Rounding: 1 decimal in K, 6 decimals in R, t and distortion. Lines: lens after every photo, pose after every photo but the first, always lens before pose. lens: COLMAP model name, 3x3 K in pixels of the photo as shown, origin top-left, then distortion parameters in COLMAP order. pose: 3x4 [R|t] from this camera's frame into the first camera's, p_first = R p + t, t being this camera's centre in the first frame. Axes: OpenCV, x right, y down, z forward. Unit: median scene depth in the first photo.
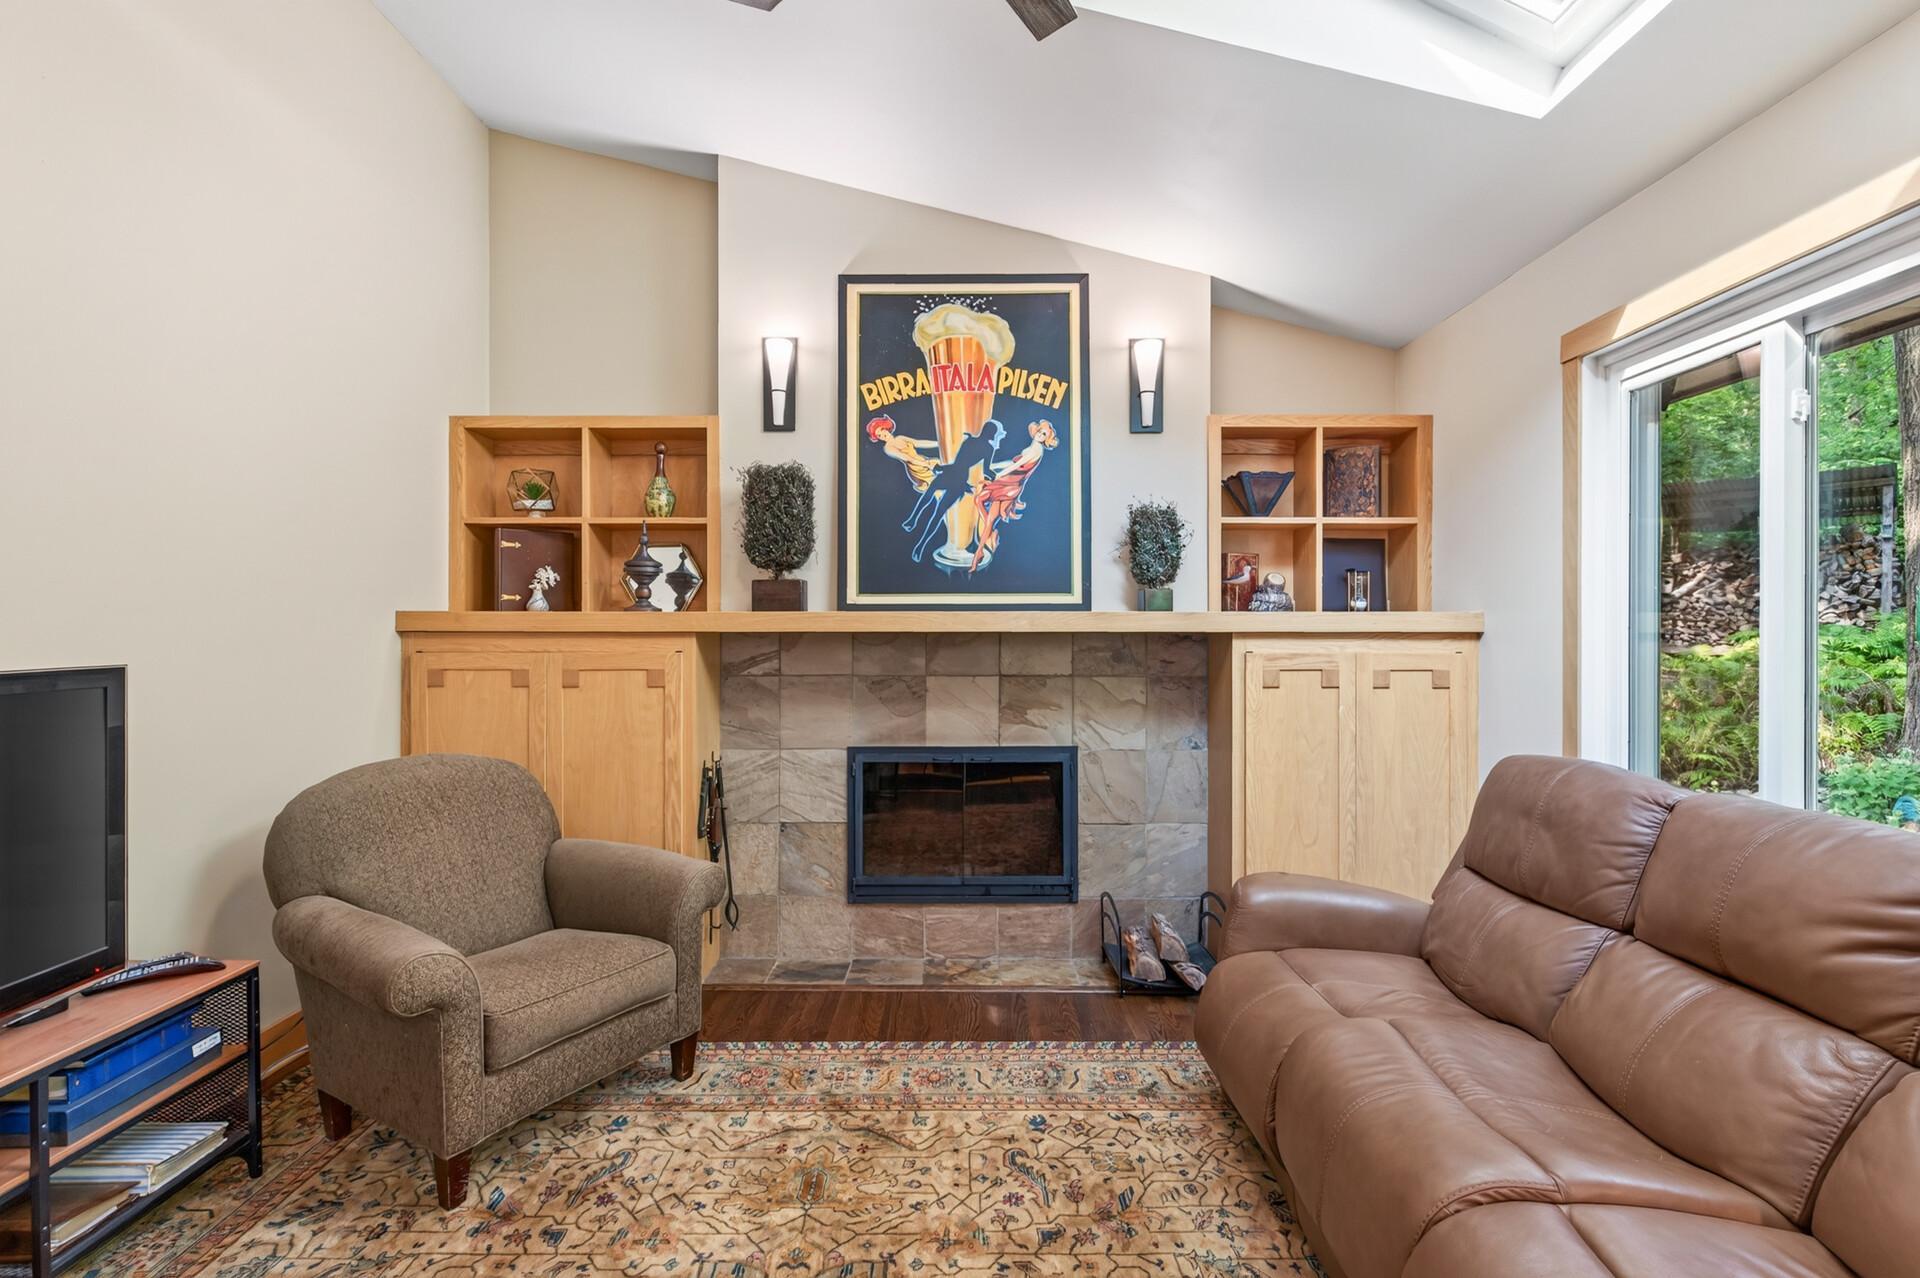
lens RADIAL K [[875.3, 0, 963.2], [0, 875.3, 629.9], [0, 0, 1]] dist [0.000130, 0.000130]
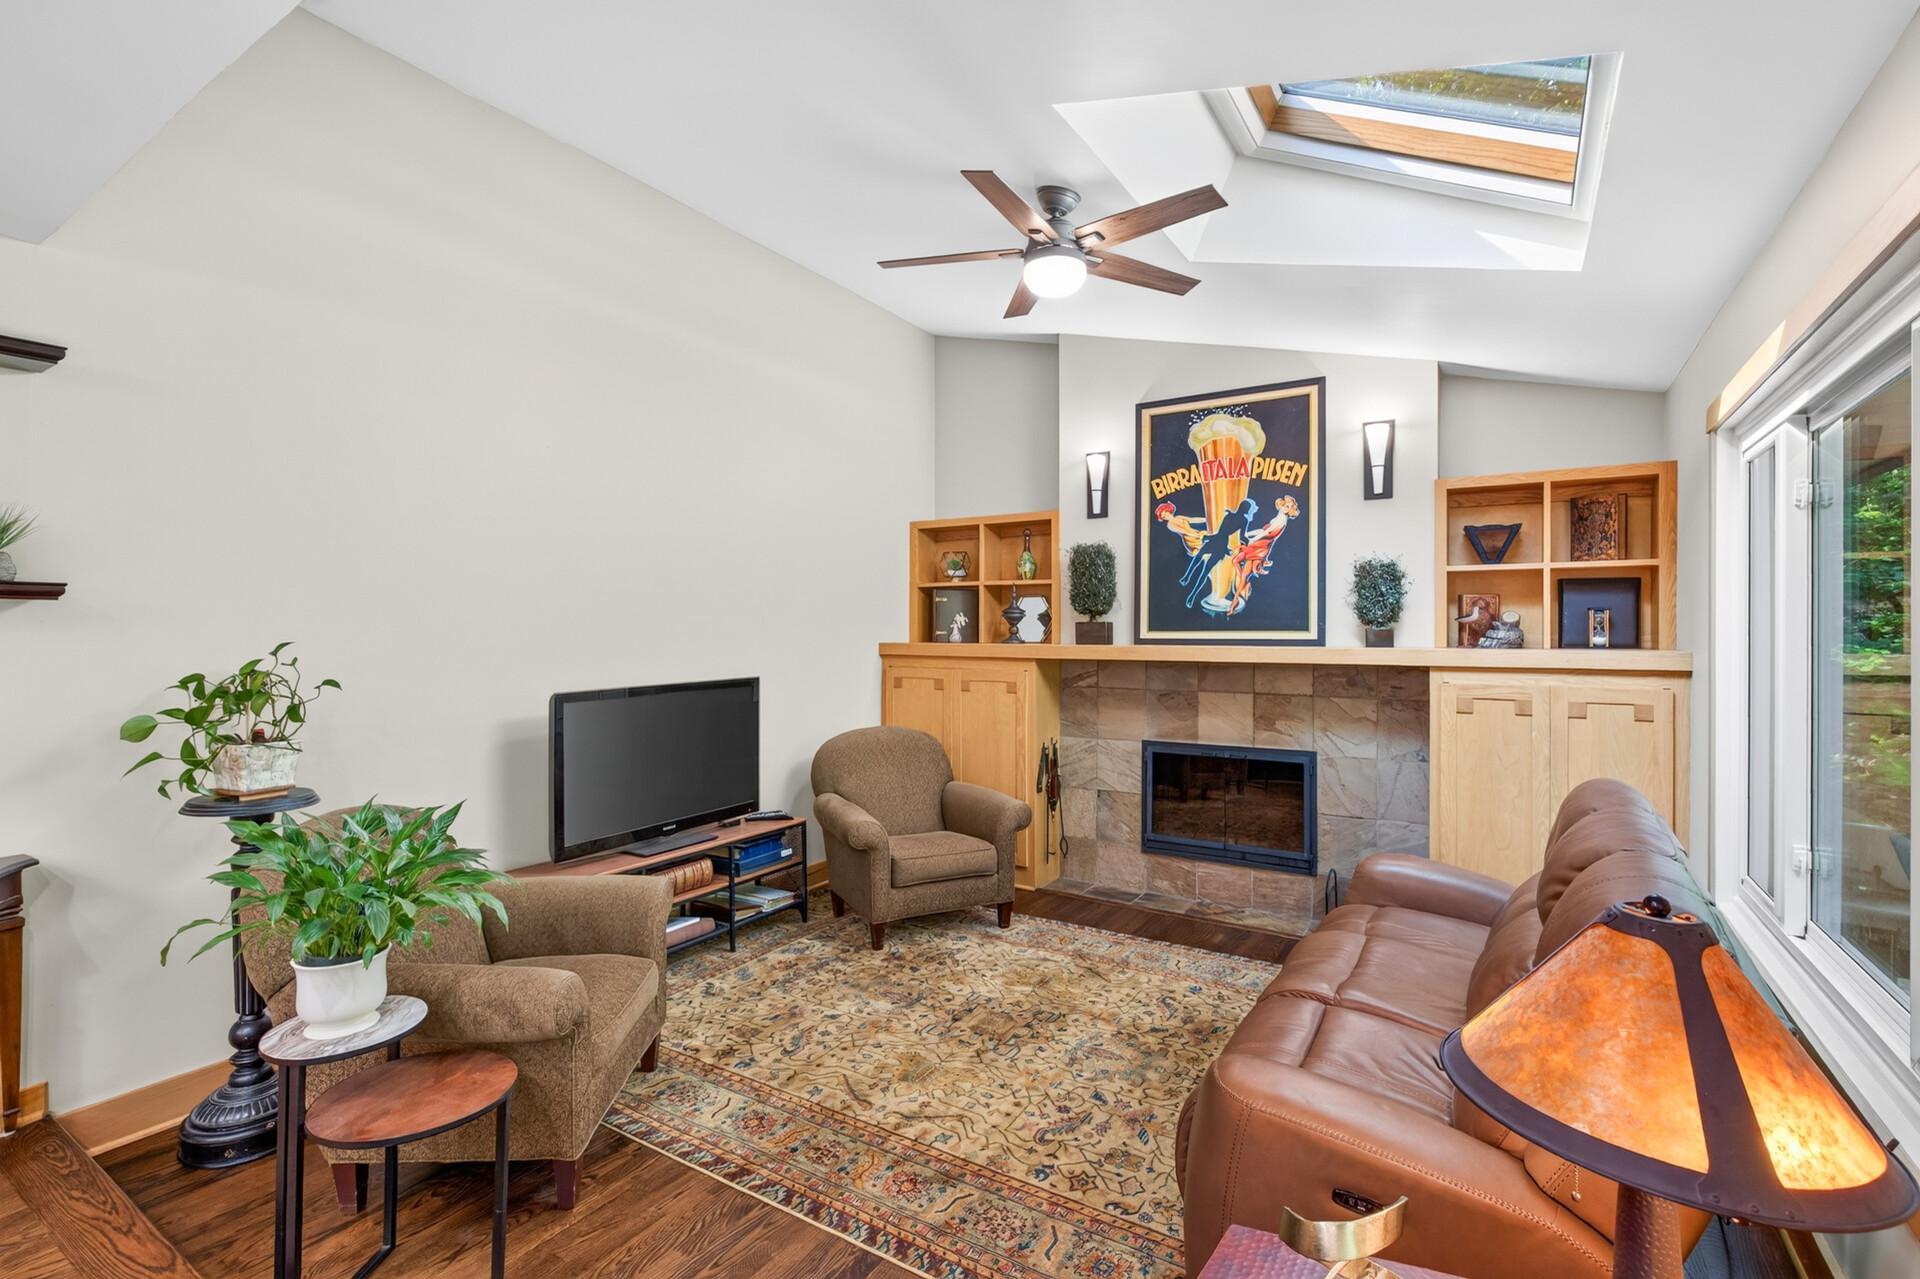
lens RADIAL K [[875.3, 0, 963.2], [0, 875.3, 630.4], [0, 0, 1]] dist [0.000130, 0.000130]
pose [[0.850102, 0.000676, -0.526617, 0.363148], [-0.000429, 1.000000, 0.000591, -0.043021], [0.526617, -0.000276, 0.850103, -0.341959]]
